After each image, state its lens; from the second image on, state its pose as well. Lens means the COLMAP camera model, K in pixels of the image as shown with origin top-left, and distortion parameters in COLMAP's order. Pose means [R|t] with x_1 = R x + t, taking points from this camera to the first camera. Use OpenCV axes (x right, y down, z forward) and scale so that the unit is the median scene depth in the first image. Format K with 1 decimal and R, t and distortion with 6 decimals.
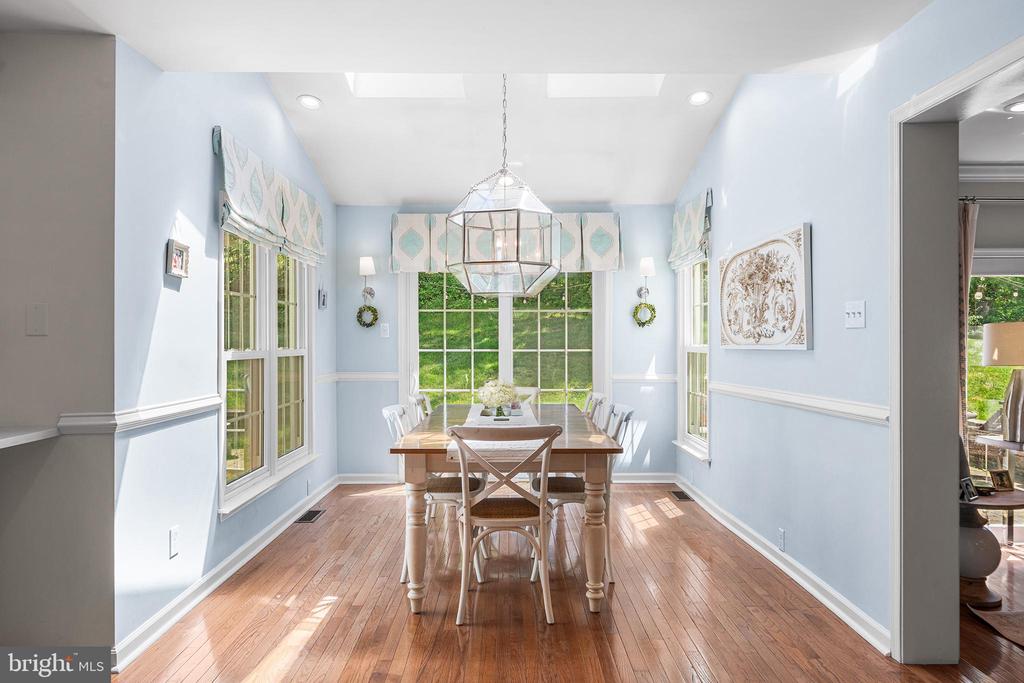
lens RADIAL K [[690.6, 0, 511.7], [0, 690.6, 340.7], [0, 0, 1]] dist [-0.000689, 0.000600]
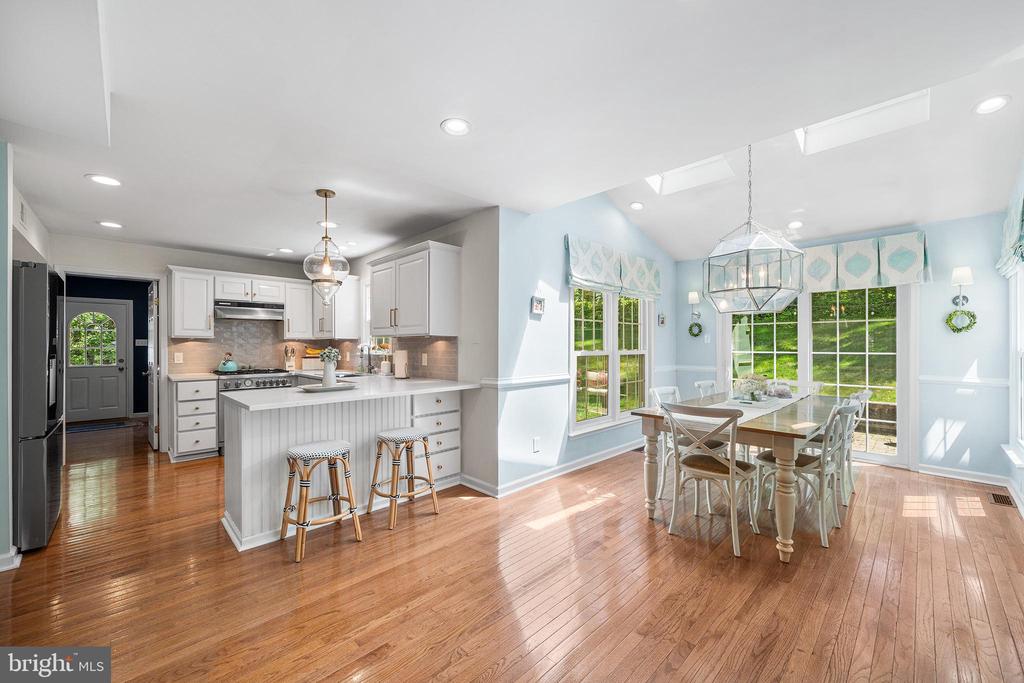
lens RADIAL K [[398.4, 0, 511.1], [0, 398.4, 344.1], [0, 0, 1]] dist [-0.000340, -0.000506]
pose [[0.688777, -0.001080, -0.724972, 0.209072], [0.000223, 0.999999, -0.001278, -0.002233], [0.724973, 0.000719, 0.688777, 0.095962]]
